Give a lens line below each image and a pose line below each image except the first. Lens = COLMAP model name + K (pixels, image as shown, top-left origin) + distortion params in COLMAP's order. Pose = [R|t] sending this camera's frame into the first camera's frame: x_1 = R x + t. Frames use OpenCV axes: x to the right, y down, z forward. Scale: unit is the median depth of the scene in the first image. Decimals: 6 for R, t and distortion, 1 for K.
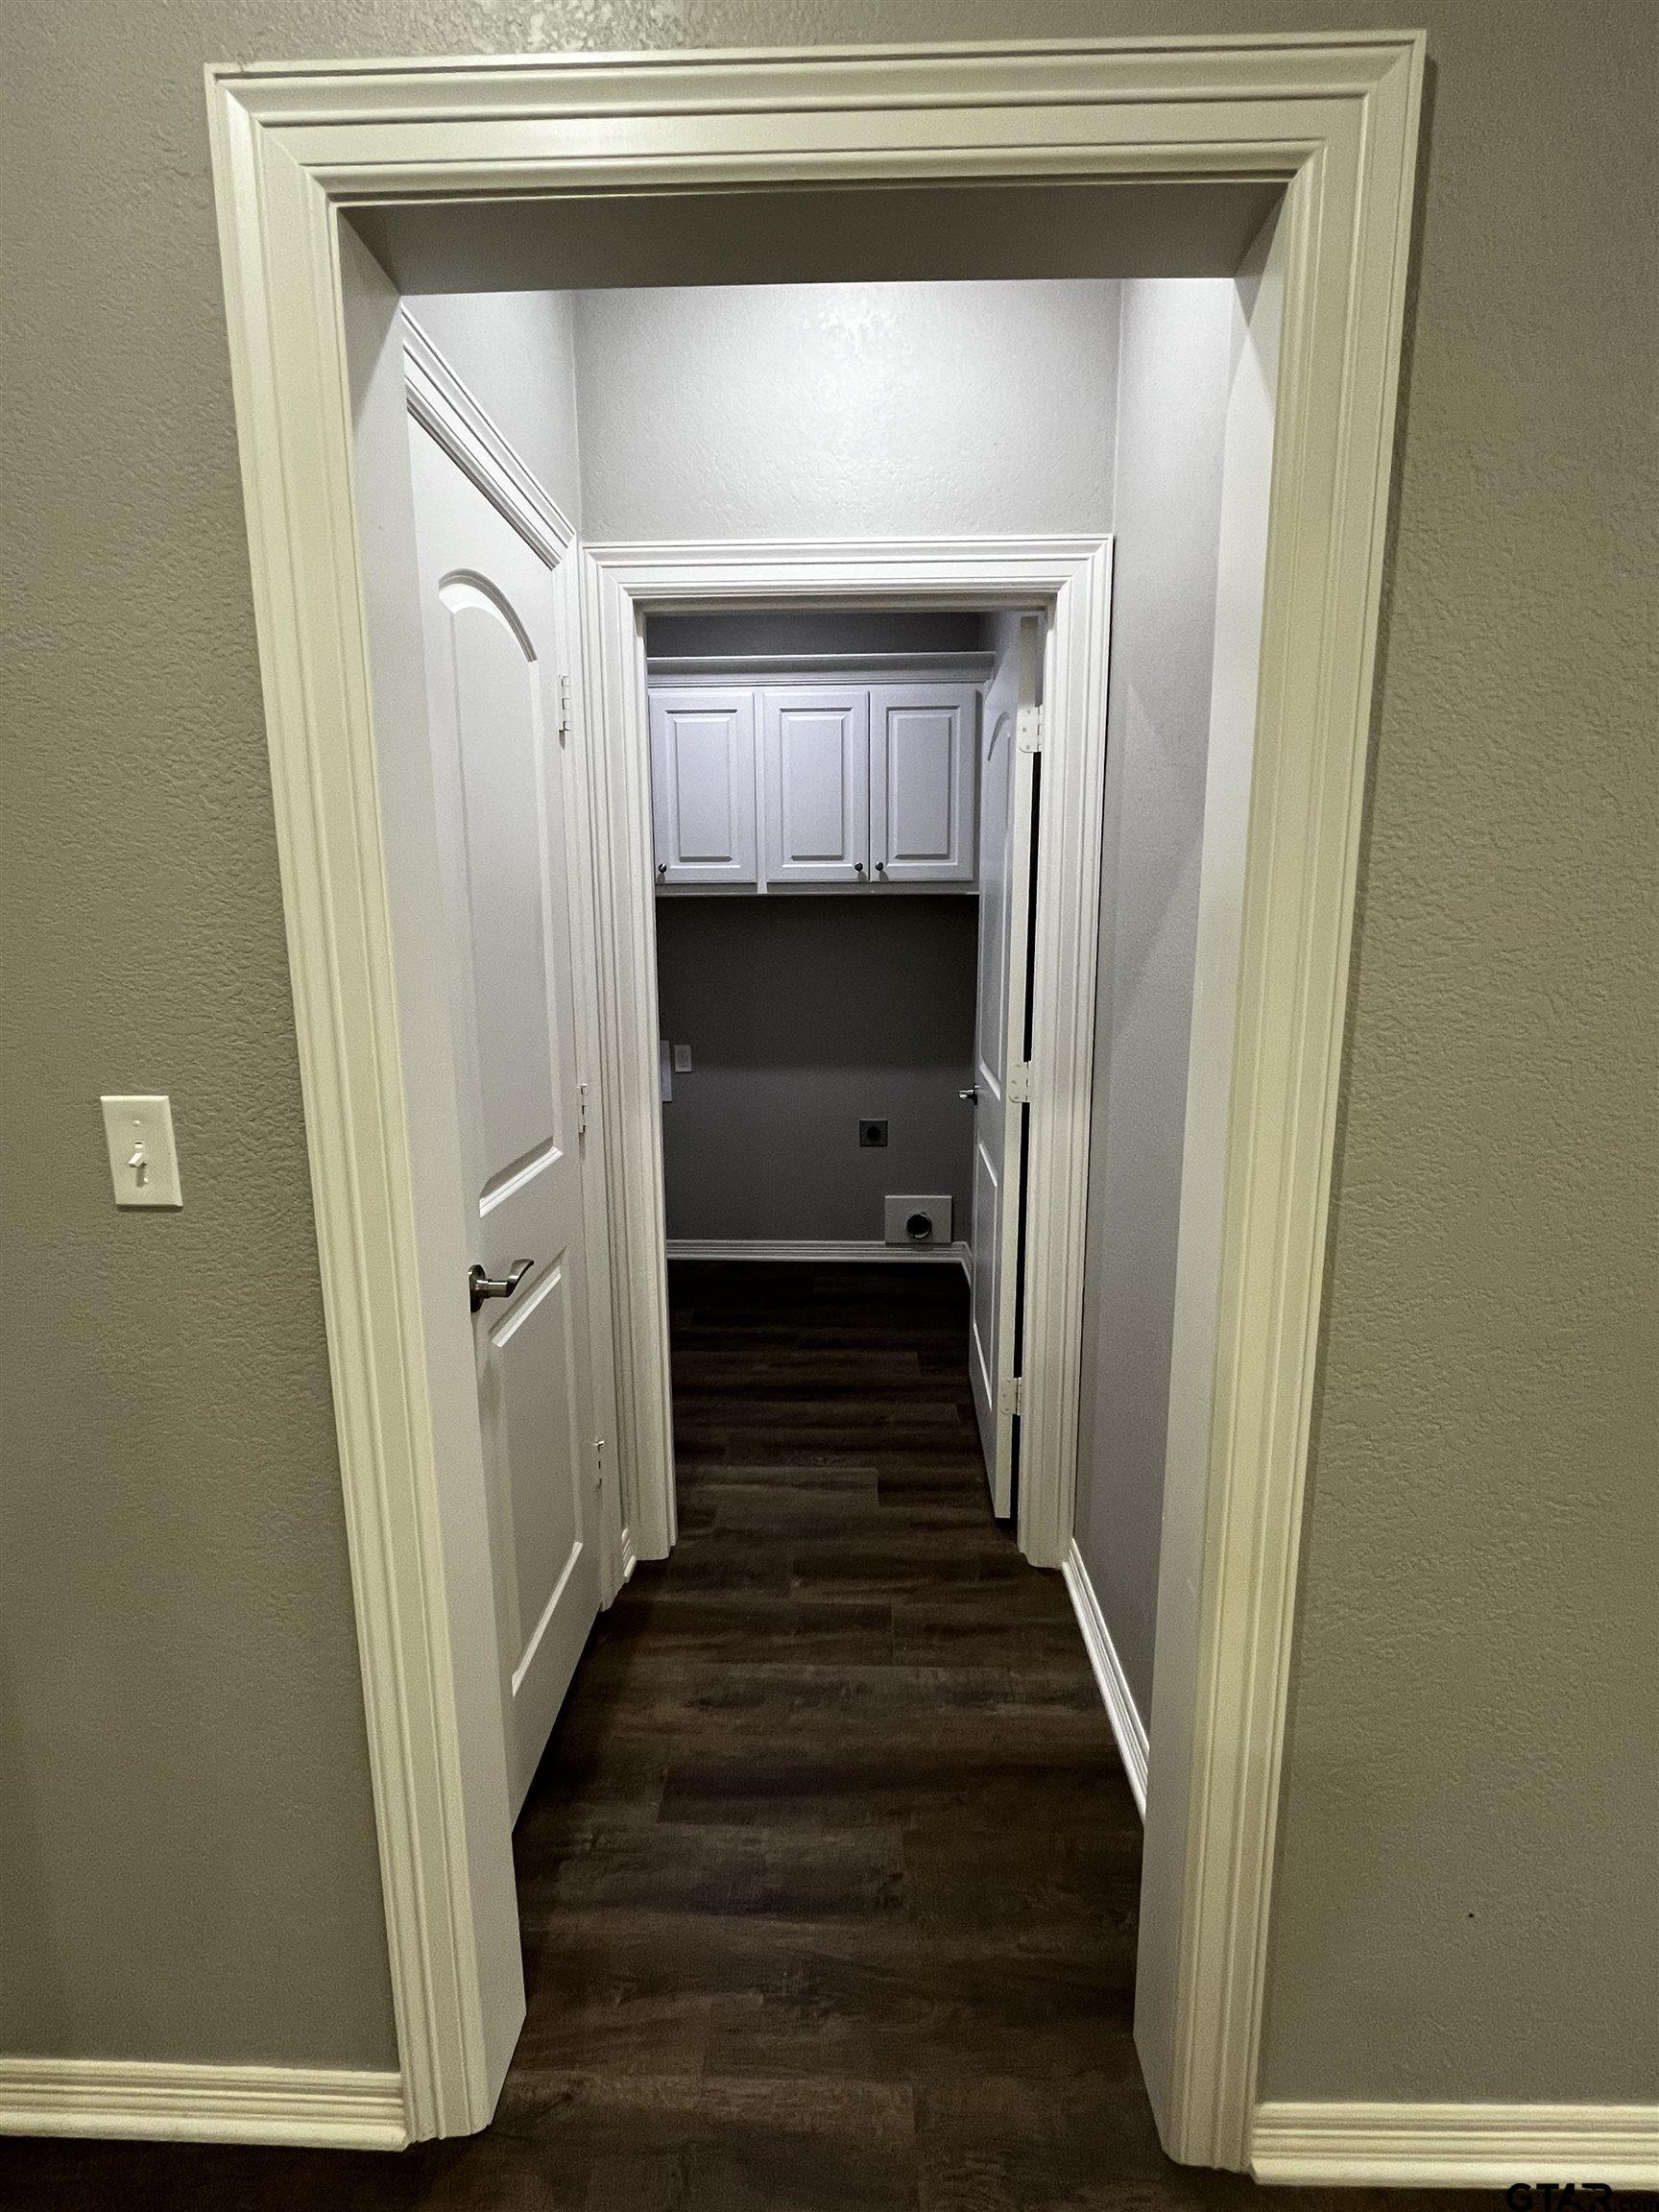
lens RADIAL K [[963.3, 0, 829.0], [0, 963.3, 1098.0], [0, 0, 1]] dist [-0.009752, -0.000150]
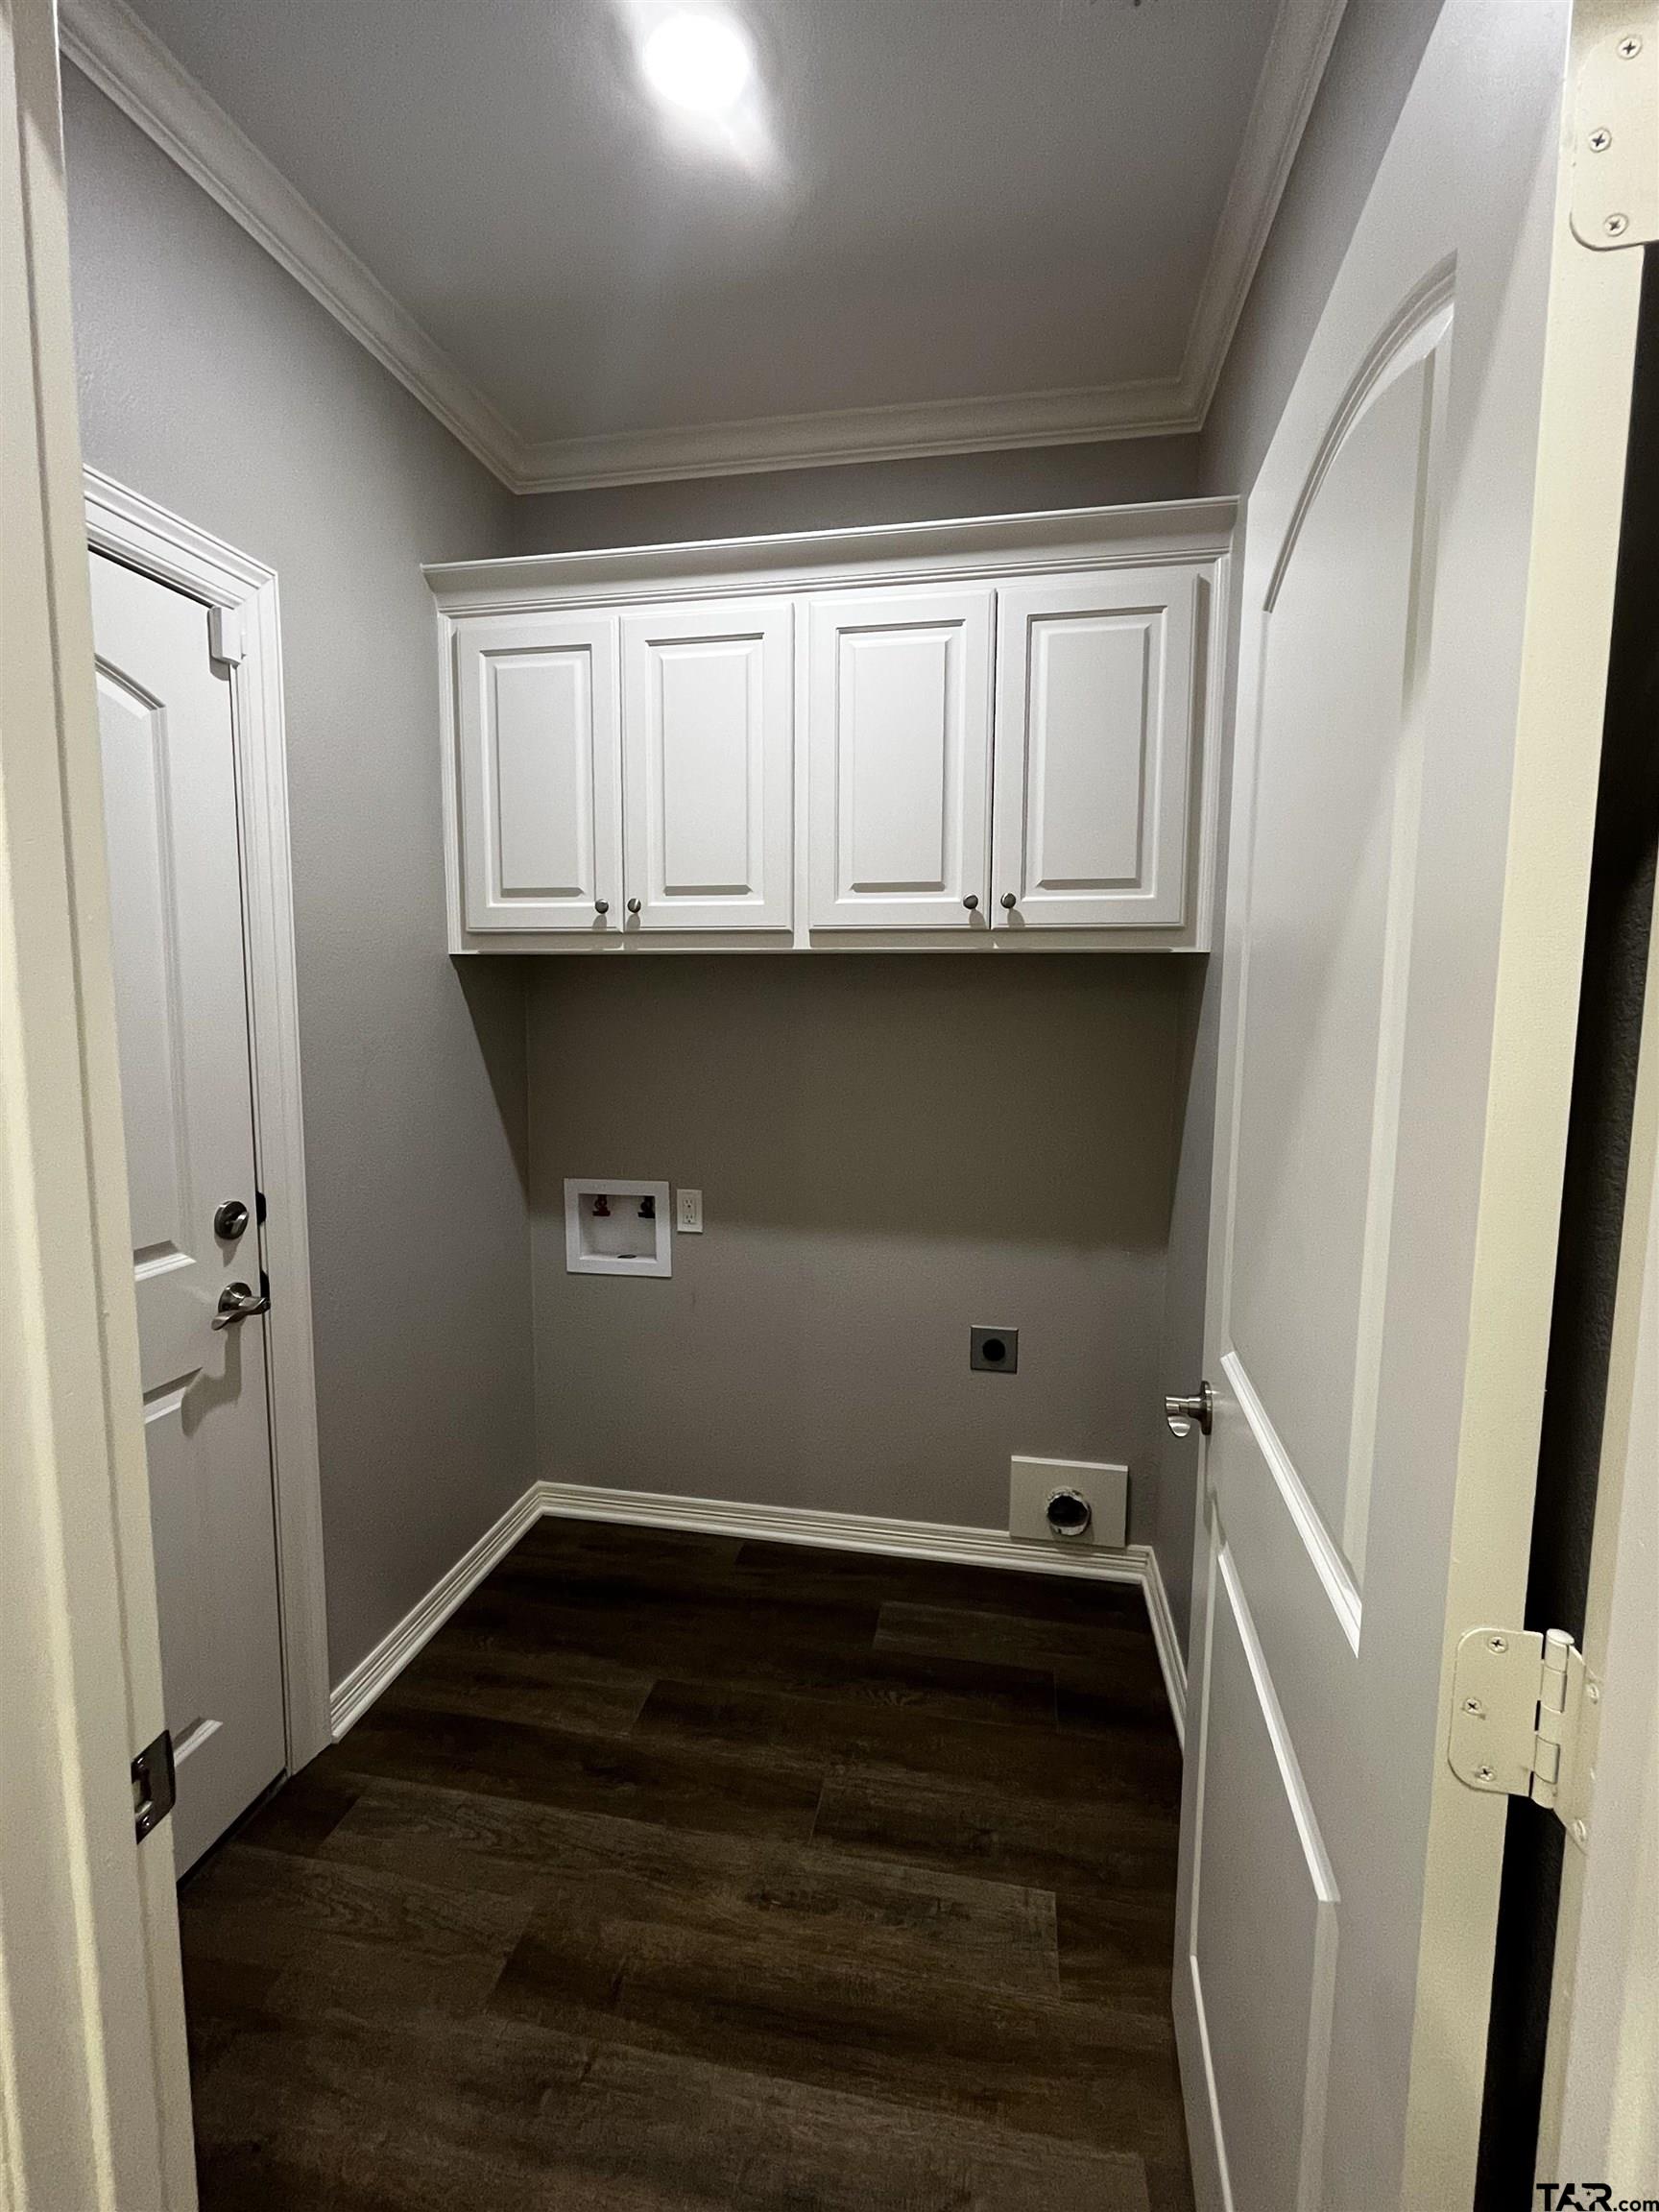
lens RADIAL K [[963.3, 0, 834.4], [0, 963.3, 1094.9], [0, 0, 1]] dist [-0.009752, -0.000150]
pose [[0.987164, 0.028505, -0.157149, 0.043428], [-0.039498, 0.996952, -0.067281, -0.088382], [0.154752, 0.072624, 0.985280, 0.446293]]
